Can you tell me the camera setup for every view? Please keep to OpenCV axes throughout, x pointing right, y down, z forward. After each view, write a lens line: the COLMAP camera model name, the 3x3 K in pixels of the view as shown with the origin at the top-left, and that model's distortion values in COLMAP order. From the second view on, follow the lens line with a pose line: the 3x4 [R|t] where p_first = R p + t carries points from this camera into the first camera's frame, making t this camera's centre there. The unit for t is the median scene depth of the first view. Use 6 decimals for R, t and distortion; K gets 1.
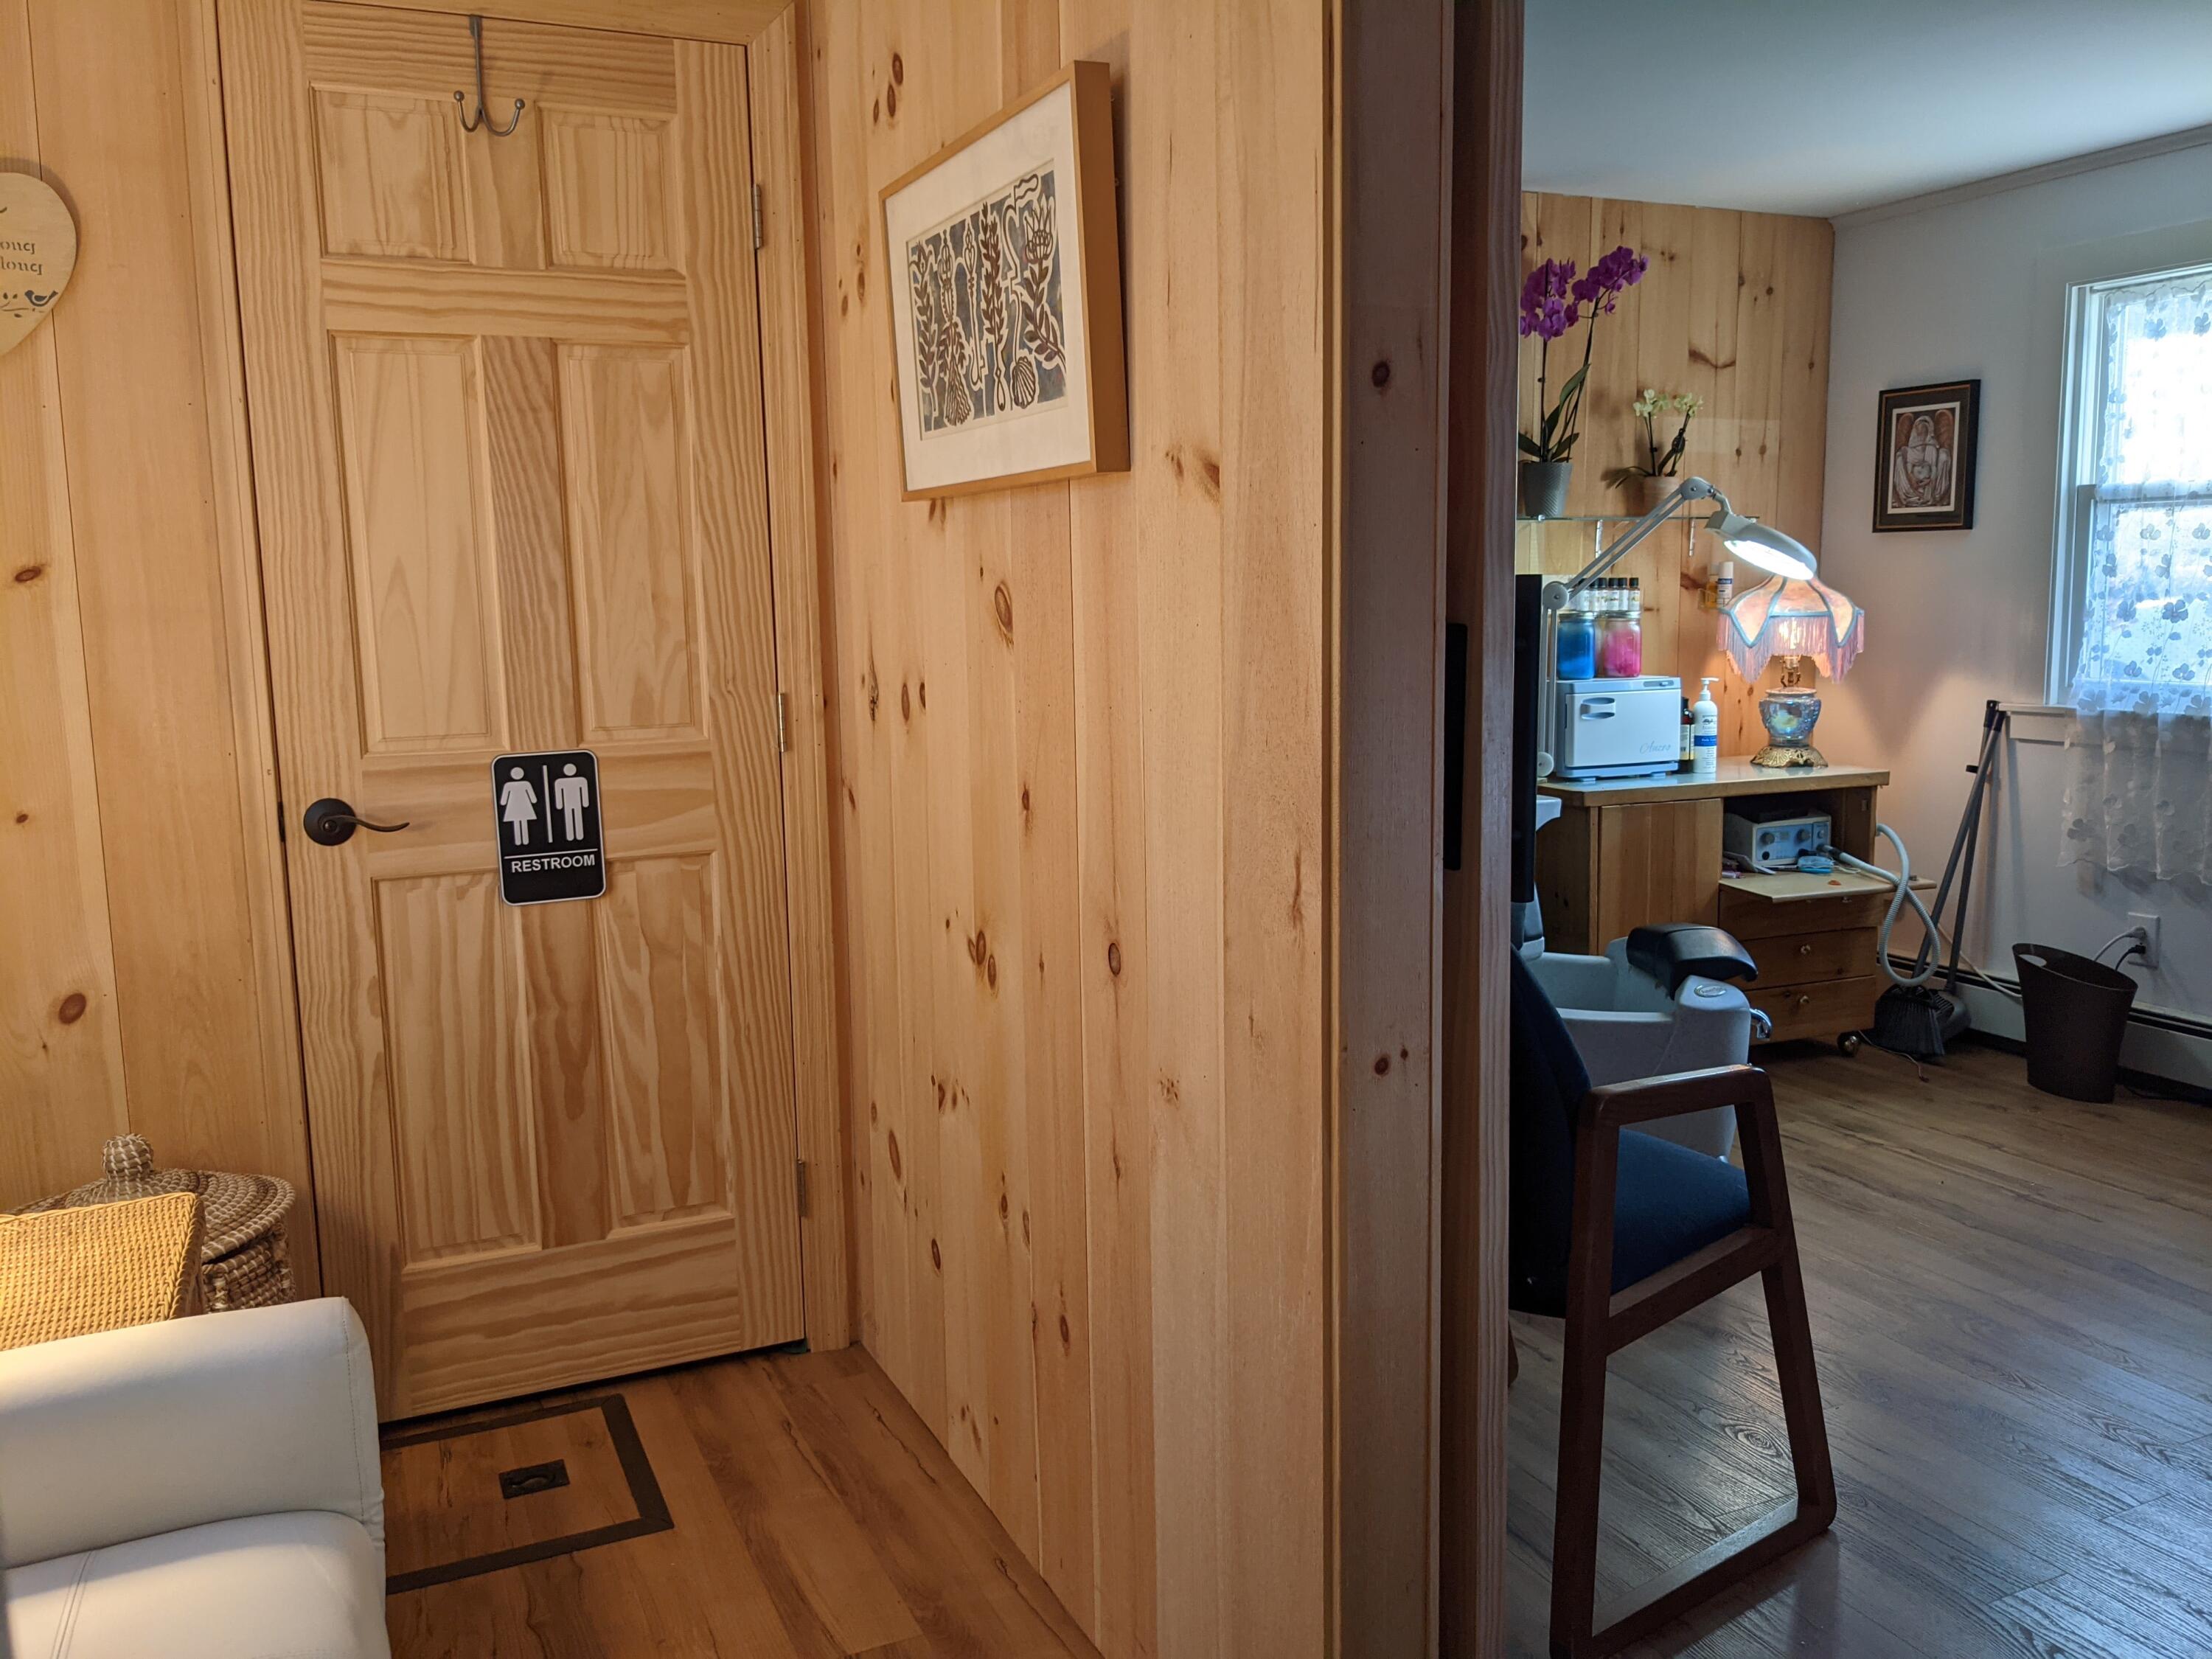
lens RADIAL K [[1728.7, 0, 1111.3], [0, 1728.7, 834.5], [0, 0, 1]] dist [0.001468, -0.033661]
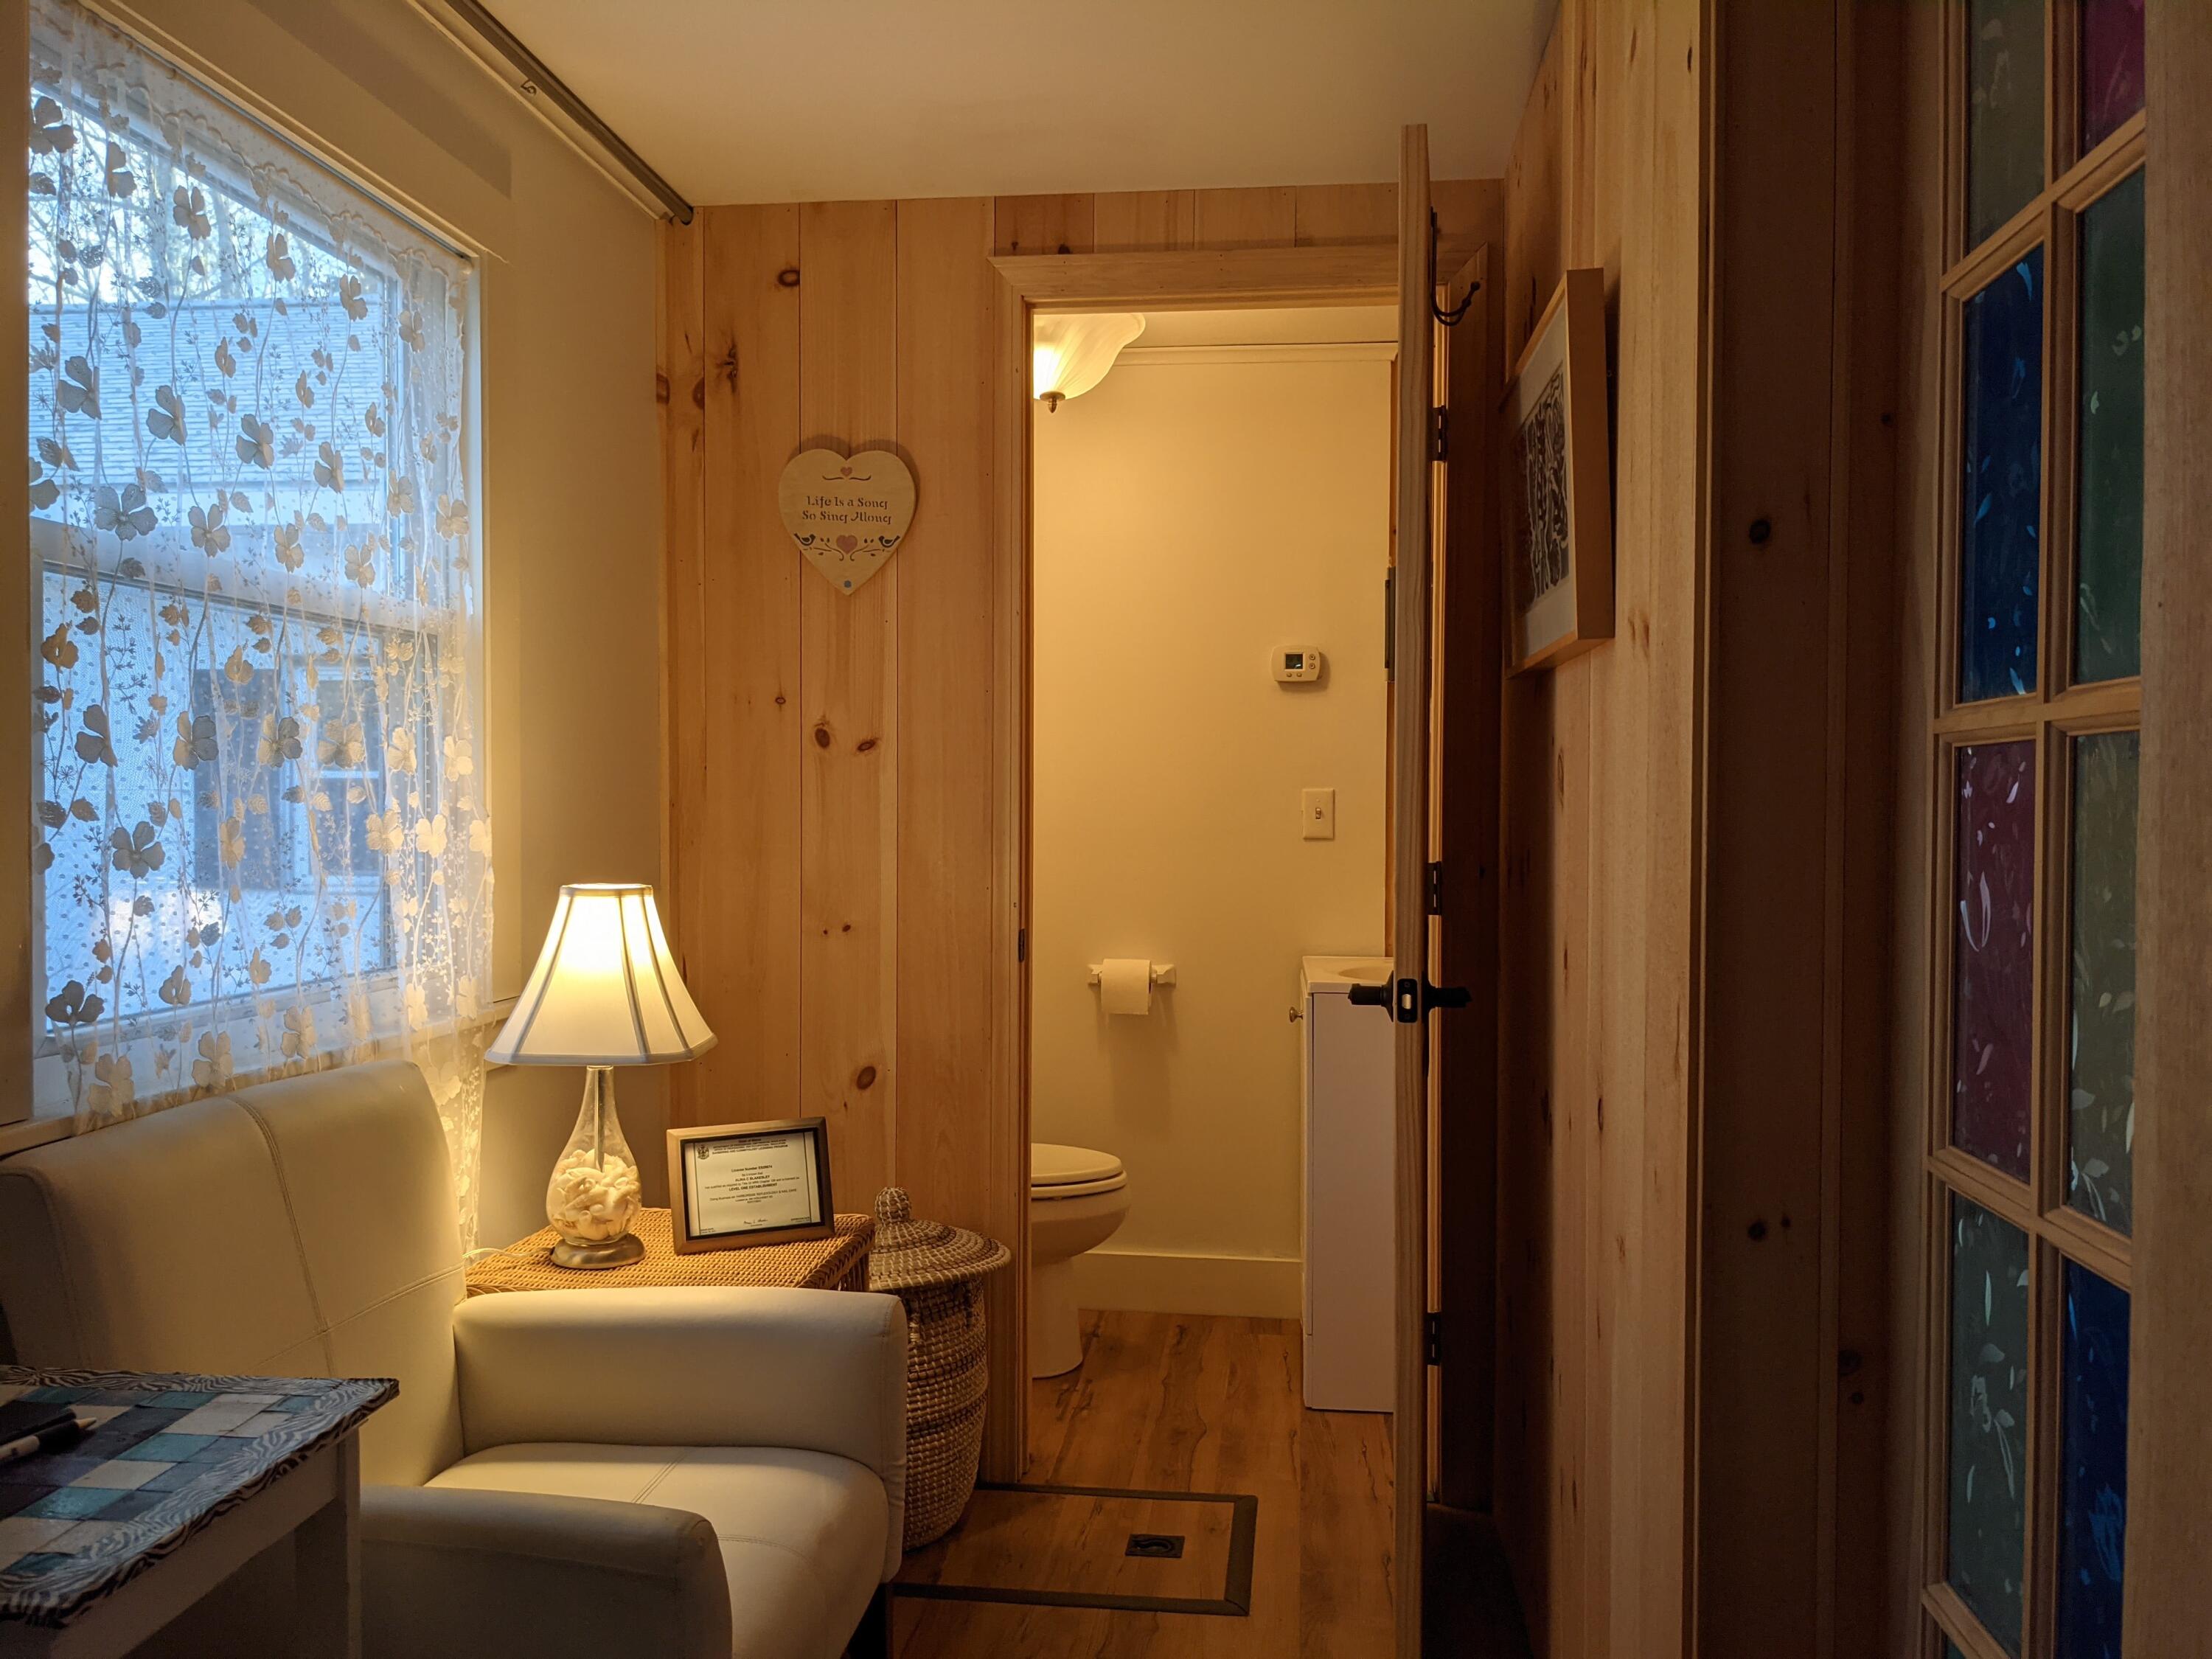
lens RADIAL K [[1728.7, 0, 1100.8], [0, 1728.7, 831.0], [0, 0, 1]] dist [0.001468, -0.033661]
pose [[0.845211, 0.026657, -0.533768, 0.235108], [-0.090956, 0.991360, -0.094516, 0.024479], [0.526636, 0.128435, 0.840332, -0.021031]]
